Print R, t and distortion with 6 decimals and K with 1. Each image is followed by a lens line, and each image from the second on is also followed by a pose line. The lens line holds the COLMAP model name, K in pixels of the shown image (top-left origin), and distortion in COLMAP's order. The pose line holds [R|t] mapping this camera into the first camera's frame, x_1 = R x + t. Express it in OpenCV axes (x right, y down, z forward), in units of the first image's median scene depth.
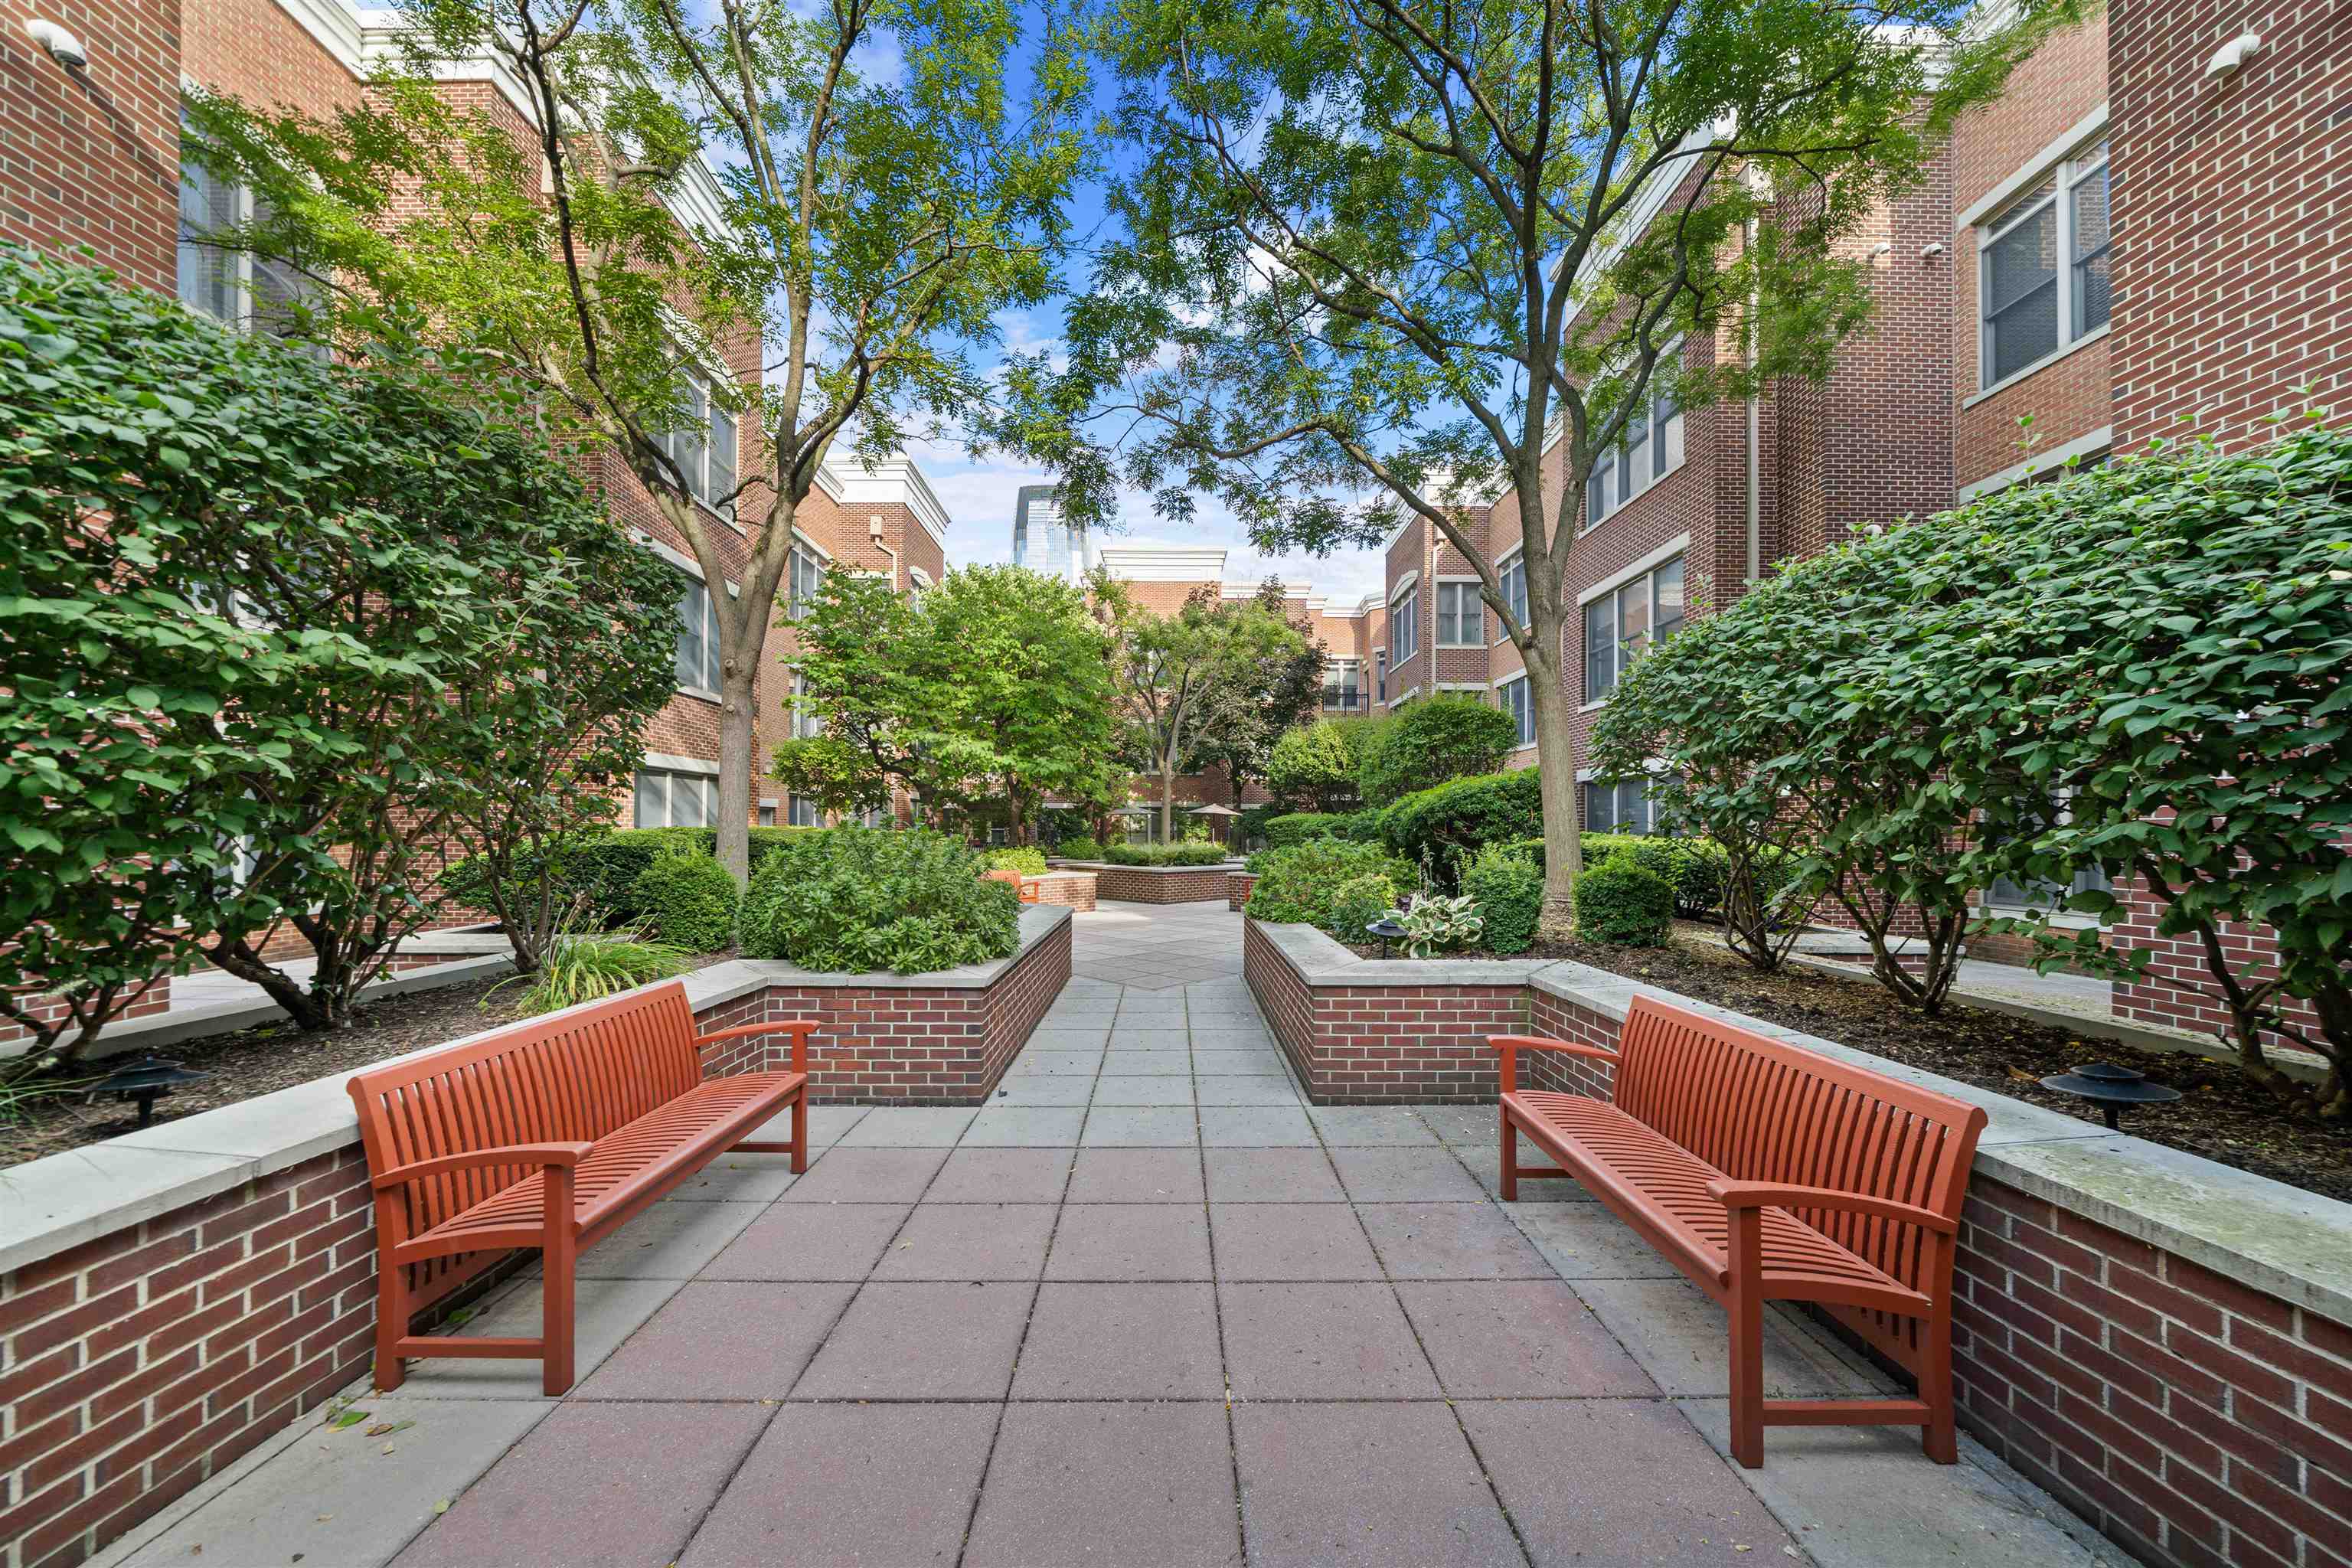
lens RADIAL K [[819.4, 0, 1149.1], [0, 819.4, 826.5], [0, 0, 1]] dist [-0.004022, 0.000180]
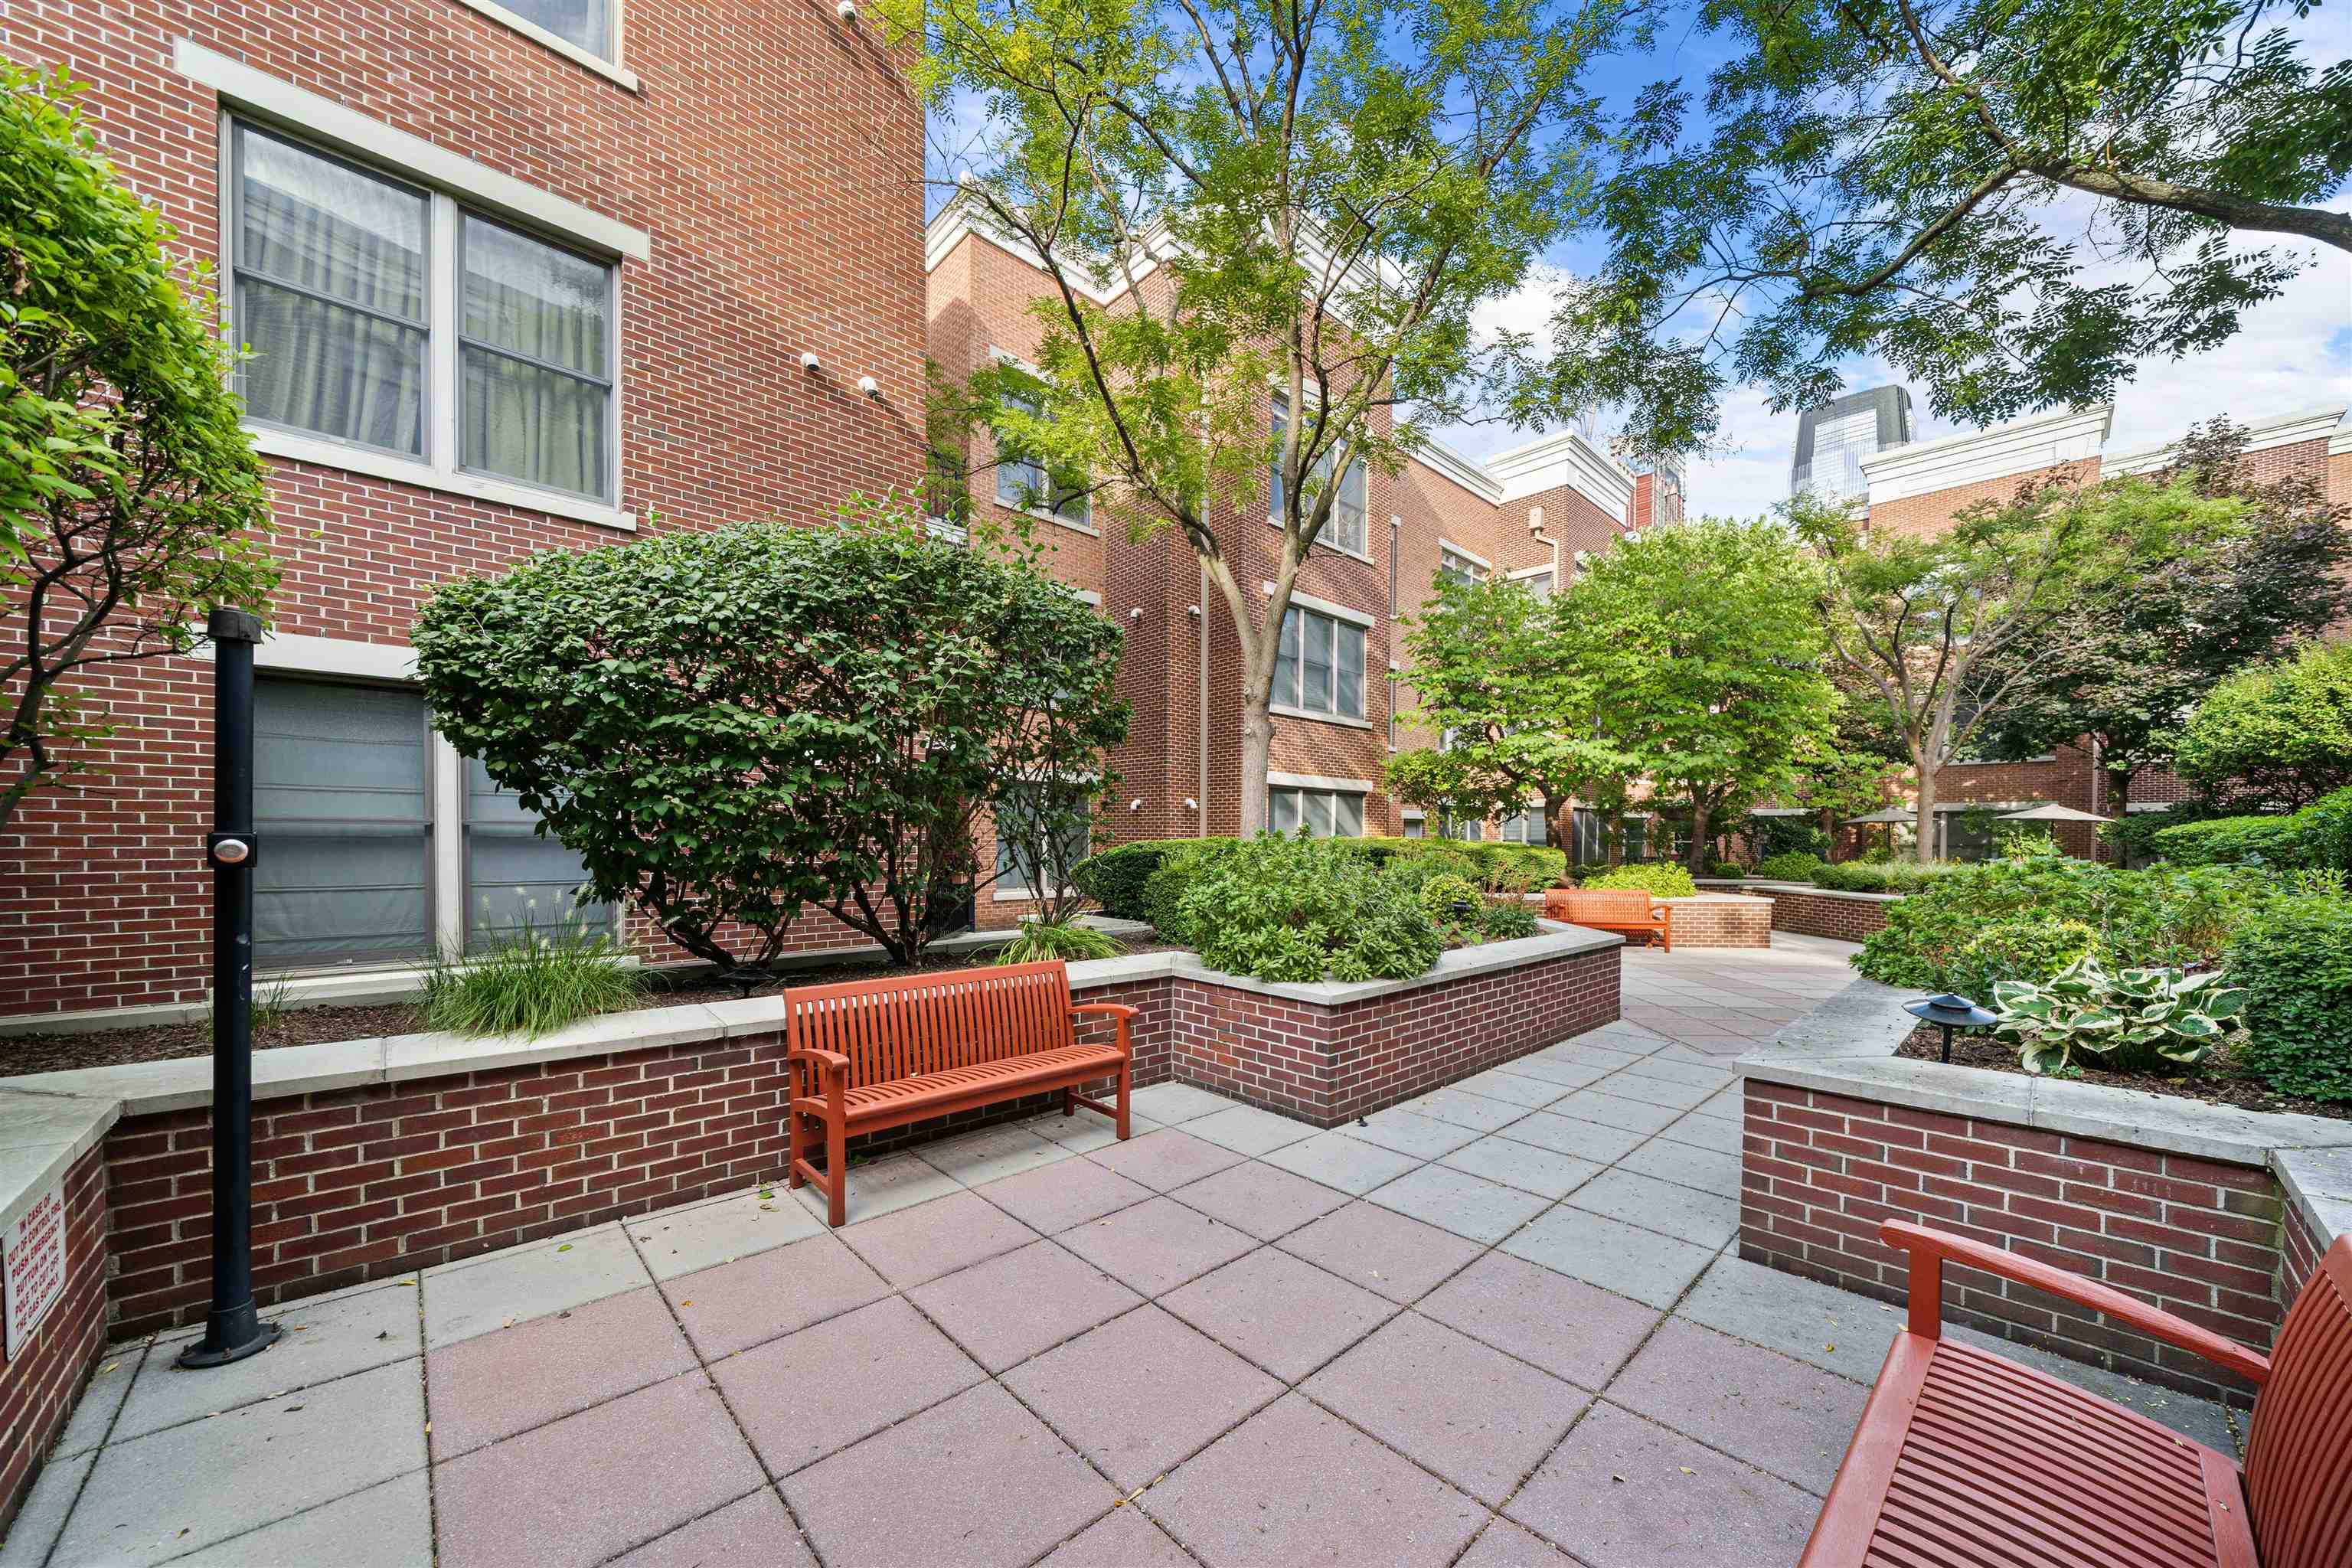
lens RADIAL K [[819.4, 0, 1155.8], [0, 819.4, 851.1], [0, 0, 1]] dist [-0.004022, 0.000180]
pose [[0.691569, 0.014427, -0.722166, 0.305712], [-0.002671, 0.999845, 0.017417, 0.001614], [0.722305, -0.010116, 0.691501, 0.180212]]
